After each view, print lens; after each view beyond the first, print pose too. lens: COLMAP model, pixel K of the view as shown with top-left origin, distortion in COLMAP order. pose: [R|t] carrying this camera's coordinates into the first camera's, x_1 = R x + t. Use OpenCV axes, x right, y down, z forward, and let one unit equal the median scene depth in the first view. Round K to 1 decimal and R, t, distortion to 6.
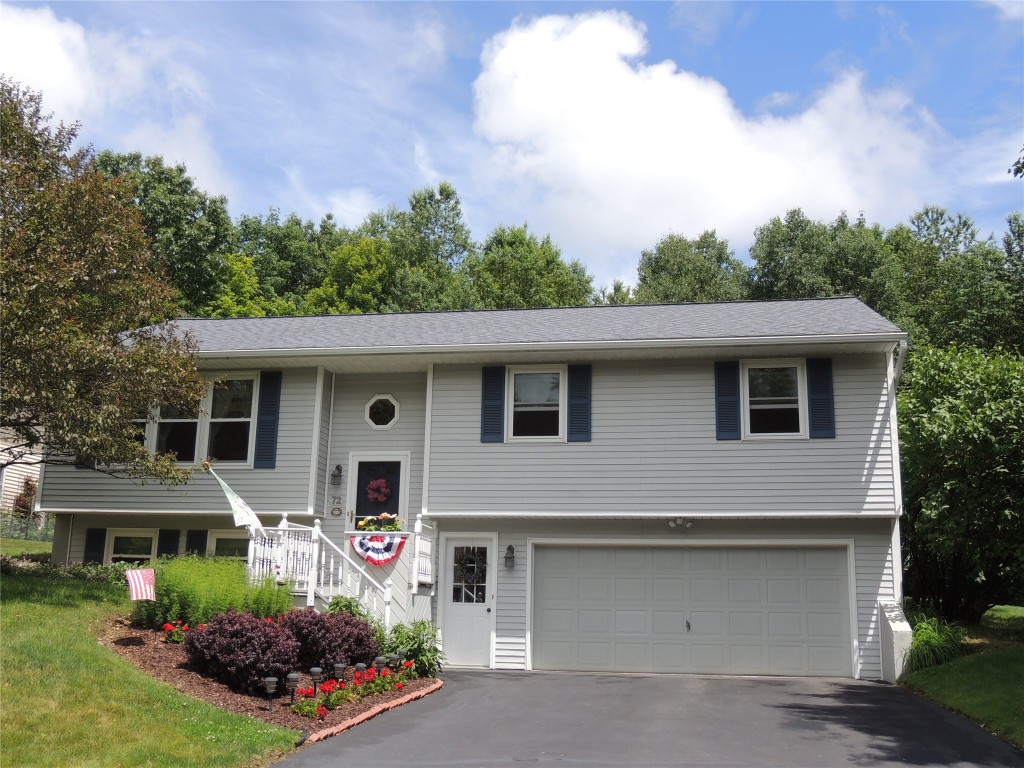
lens RADIAL K [[1077.3, 0, 512.0], [0, 1077.3, 384.0], [0, 0, 1]] dist [-0.052589, 0.011470]
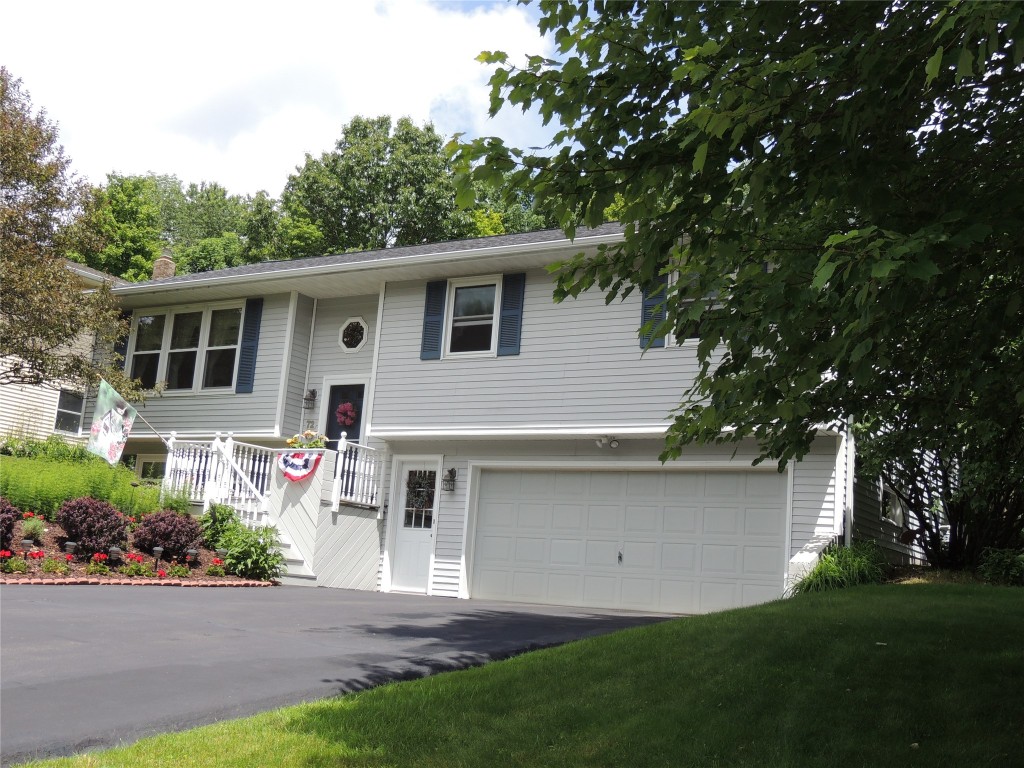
lens RADIAL K [[1179.4, 0, 512.0], [0, 1179.4, 384.0], [0, 0, 1]] dist [-0.054200, -0.002423]
pose [[0.930677, -0.018501, -0.365373, 0.428940], [0.024644, 0.999622, 0.012159, 0.064530], [0.365010, -0.020320, 0.930782, 0.053224]]
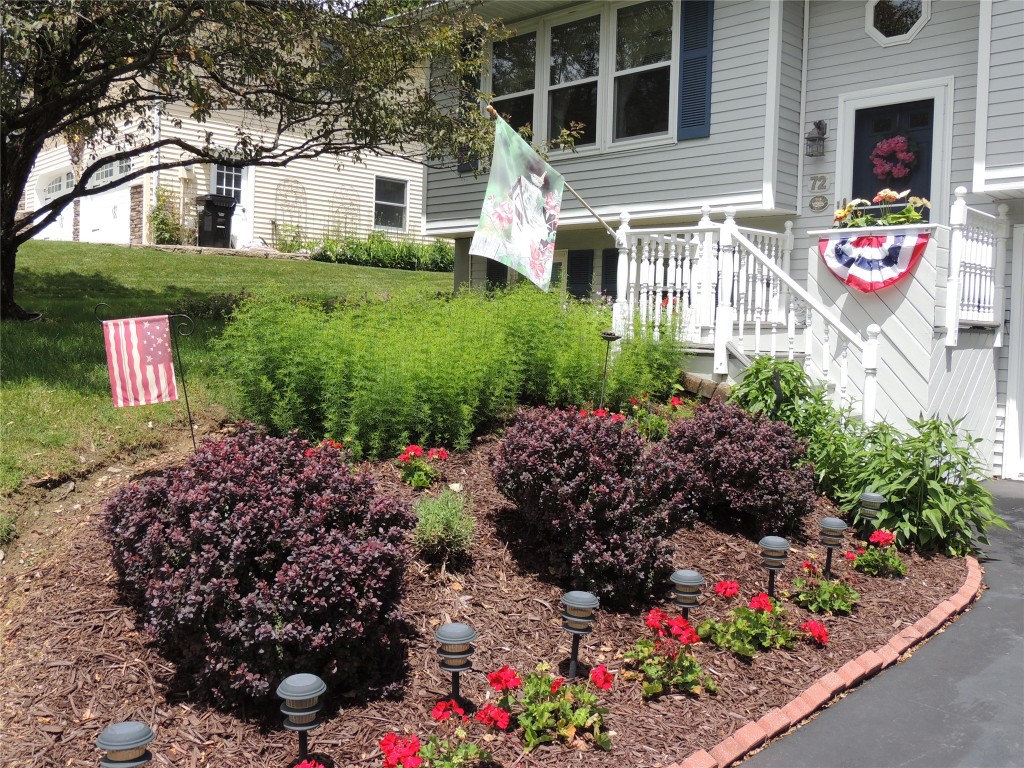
lens RADIAL K [[959.3, 0, 512.0], [0, 959.3, 384.0], [0, 0, 1]] dist [-0.017974, -0.019582]
pose [[0.829976, 0.026889, -0.557151, -0.010652], [0.115961, 0.968697, 0.219496, 0.084311], [0.545613, -0.246784, 0.800877, 0.491012]]
